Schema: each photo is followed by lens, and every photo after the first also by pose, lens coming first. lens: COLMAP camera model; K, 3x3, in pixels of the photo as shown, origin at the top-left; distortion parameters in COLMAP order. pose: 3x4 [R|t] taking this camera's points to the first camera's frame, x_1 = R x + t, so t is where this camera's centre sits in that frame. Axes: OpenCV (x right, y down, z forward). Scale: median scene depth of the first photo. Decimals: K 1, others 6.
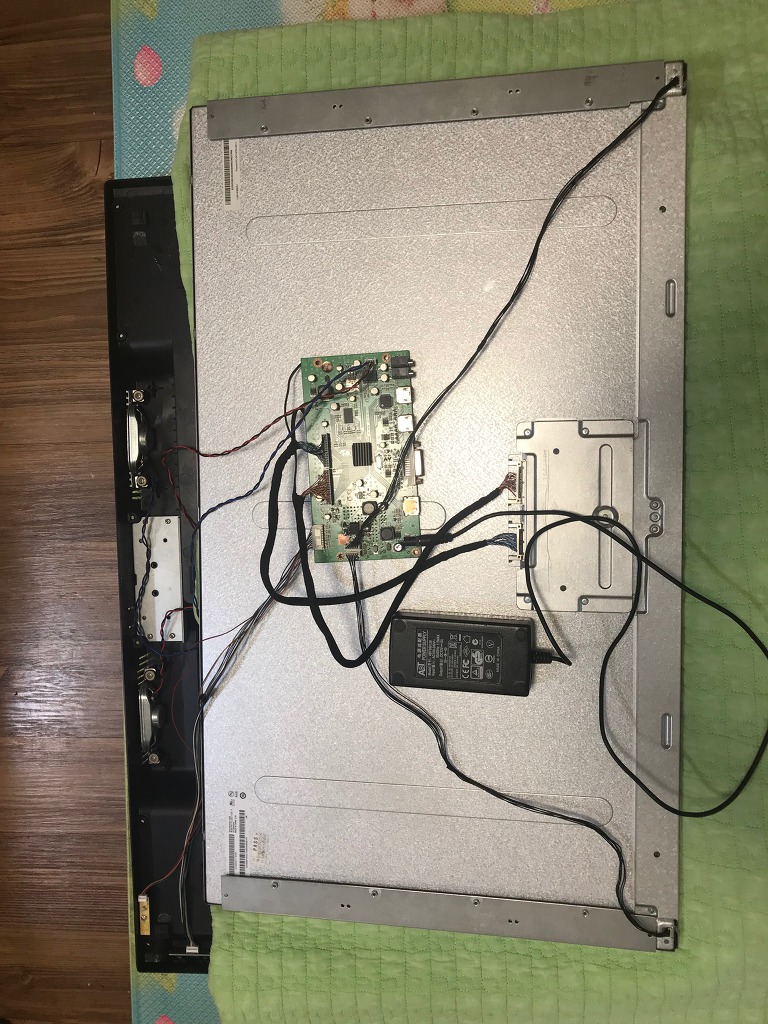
lens RADIAL K [[843.1, 0, 382.9], [0, 843.1, 508.5], [0, 0, 1]] dist [-0.003644, 0.005949]
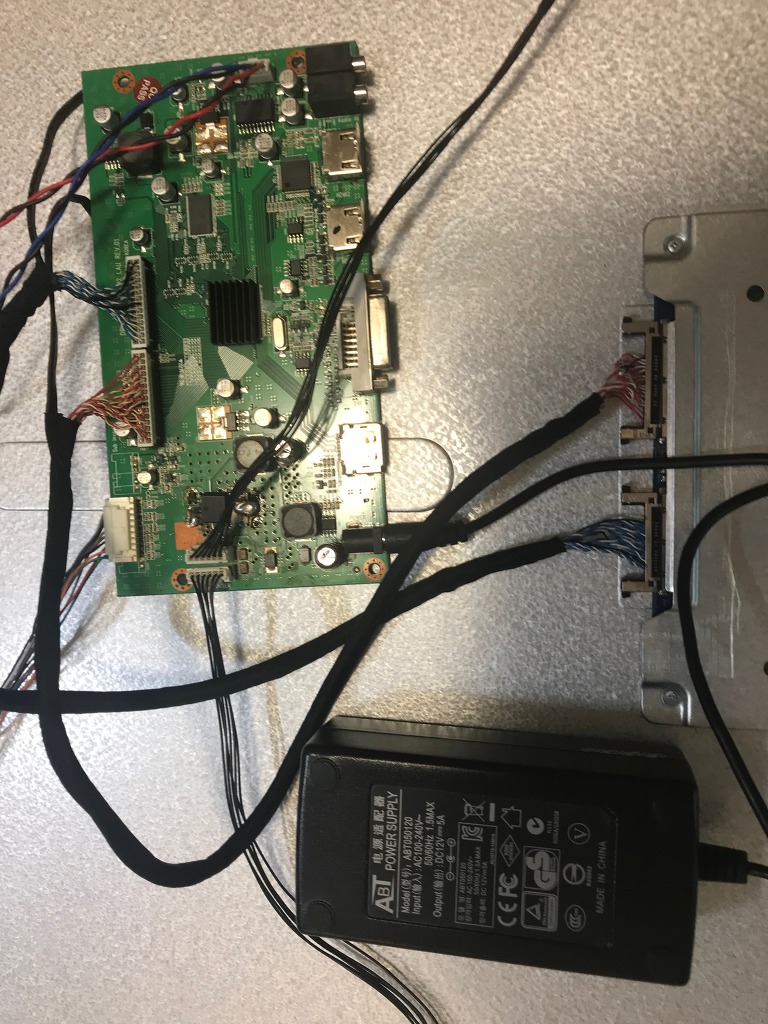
lens RADIAL K [[843.1, 0, 384.3], [0, 843.1, 516.9], [0, 0, 1]] dist [-0.003644, 0.005949]
pose [[0.999935, 0.000764, -0.011368, 0.048600], [-0.000713, 0.999989, 0.004535, 0.026767], [0.011372, -0.004526, 0.999925, 0.625755]]
